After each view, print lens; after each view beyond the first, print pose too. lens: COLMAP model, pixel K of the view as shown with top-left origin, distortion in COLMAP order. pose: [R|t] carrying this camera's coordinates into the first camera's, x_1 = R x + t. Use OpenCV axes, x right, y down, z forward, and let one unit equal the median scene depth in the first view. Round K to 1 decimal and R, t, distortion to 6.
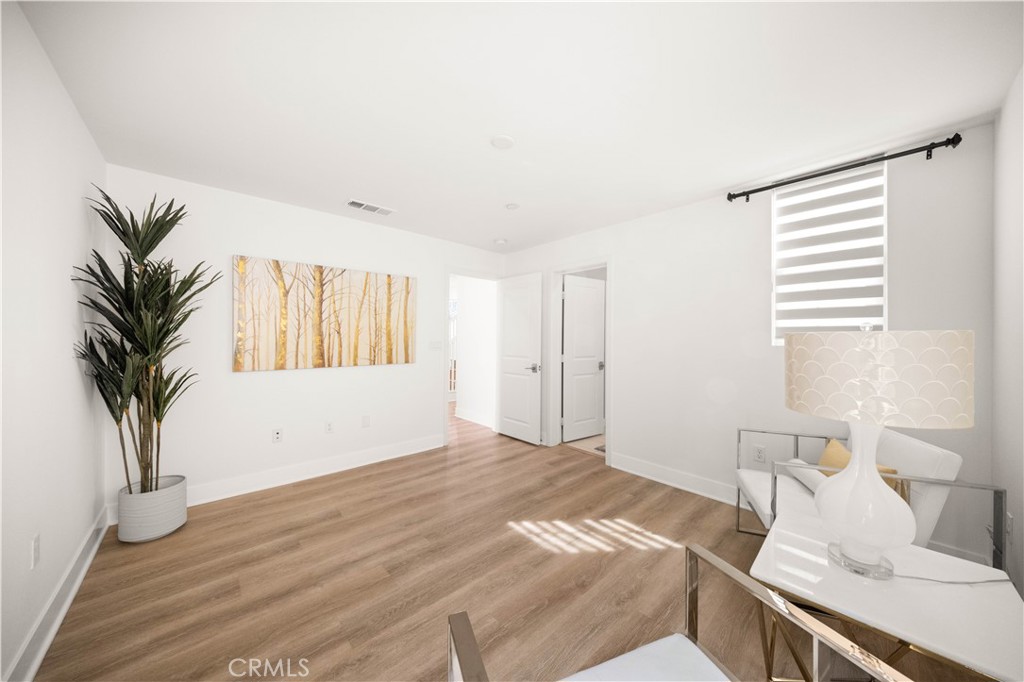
lens RADIAL K [[346.6, 0, 517.4], [0, 346.6, 338.3], [0, 0, 1]] dist [-0.000047, -0.000093]
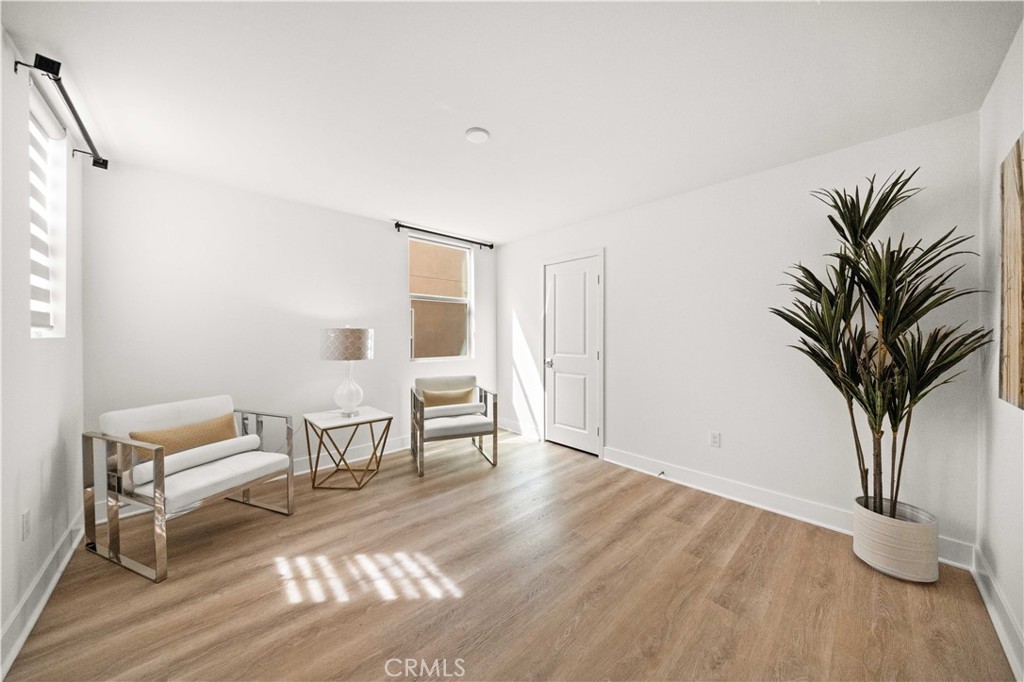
lens RADIAL K [[346.6, 0, 517.4], [0, 346.6, 338.3], [0, 0, 1]] dist [-0.000047, -0.000093]
pose [[-0.999861, -0.005404, -0.015801, -0.133177], [-0.005540, 0.999948, 0.008544, 0.011701], [0.015754, 0.008630, -0.999839, 1.824587]]
